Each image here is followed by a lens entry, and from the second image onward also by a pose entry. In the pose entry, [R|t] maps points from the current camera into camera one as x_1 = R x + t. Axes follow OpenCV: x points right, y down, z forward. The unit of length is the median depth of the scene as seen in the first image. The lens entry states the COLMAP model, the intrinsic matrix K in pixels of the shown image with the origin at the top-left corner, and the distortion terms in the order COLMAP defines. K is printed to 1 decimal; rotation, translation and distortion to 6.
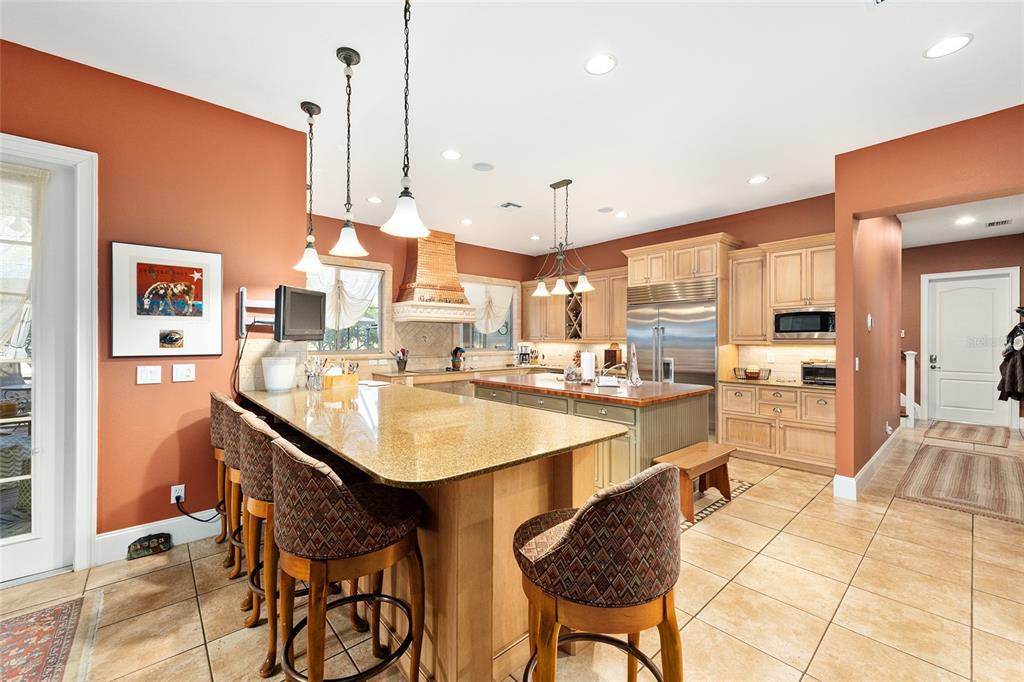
lens RADIAL K [[410.7, 0, 514.2], [0, 410.7, 339.2], [0, 0, 1]] dist [-0.002513, -0.000194]
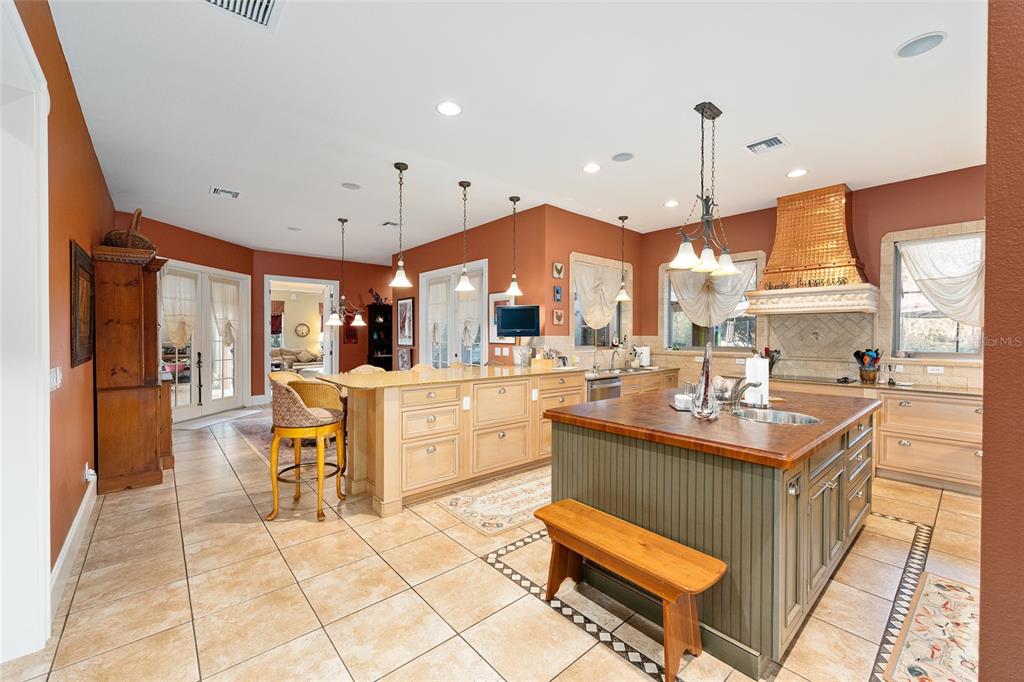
lens RADIAL K [[410.7, 0, 513.5], [0, 410.7, 338.7], [0, 0, 1]] dist [-0.002513, -0.000194]
pose [[-0.005507, 0.010633, -0.999928, 1.049829], [-0.002298, 0.999941, 0.010646, -0.004690], [0.999982, 0.002356, -0.005483, 0.879249]]
